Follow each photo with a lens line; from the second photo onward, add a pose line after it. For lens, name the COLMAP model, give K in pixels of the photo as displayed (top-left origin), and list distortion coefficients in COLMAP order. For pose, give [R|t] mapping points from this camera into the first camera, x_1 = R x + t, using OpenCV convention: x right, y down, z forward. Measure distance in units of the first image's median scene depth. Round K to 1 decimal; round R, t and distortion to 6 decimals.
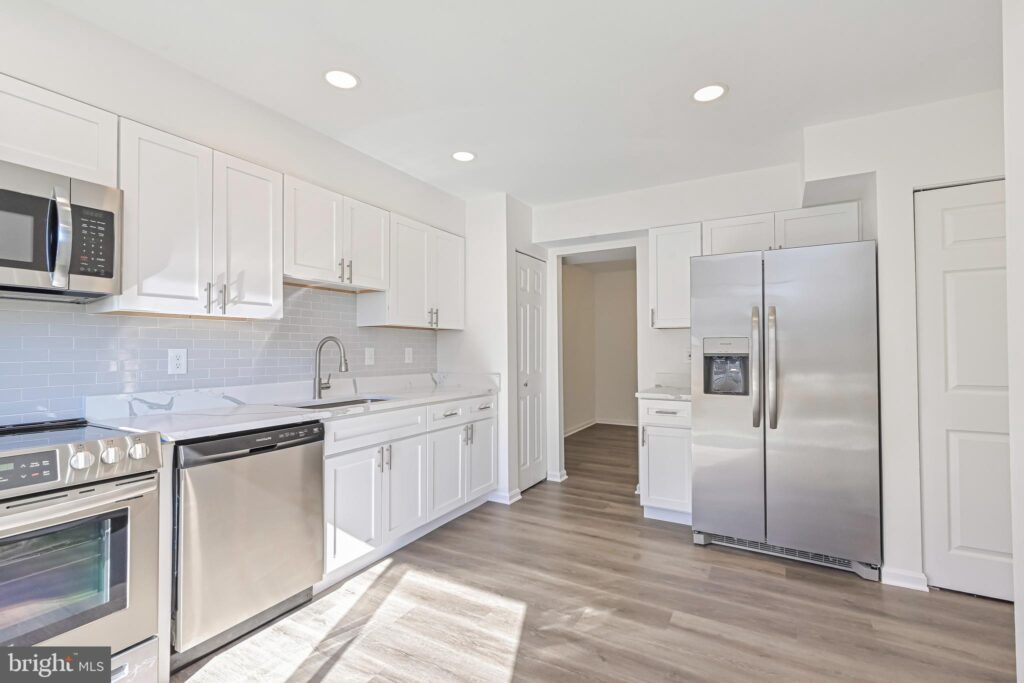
lens RADIAL K [[460.2, 0, 516.1], [0, 460.2, 343.5], [0, 0, 1]] dist [0.000007, 0.000230]
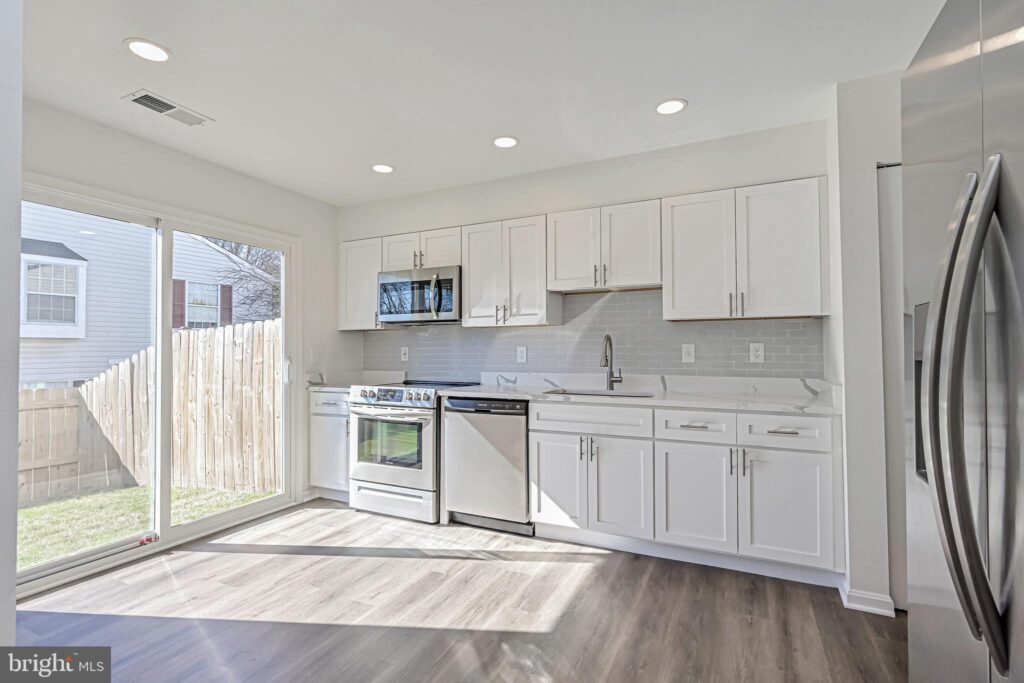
lens RADIAL K [[486.6, 0, 513.7], [0, 486.6, 343.2], [0, 0, 1]] dist [-0.000280, 0.000911]
pose [[0.057447, -0.011440, -0.998283, 0.918778], [0.017616, 0.999790, -0.010443, 0.016253], [0.998193, -0.016986, 0.057637, 0.850609]]
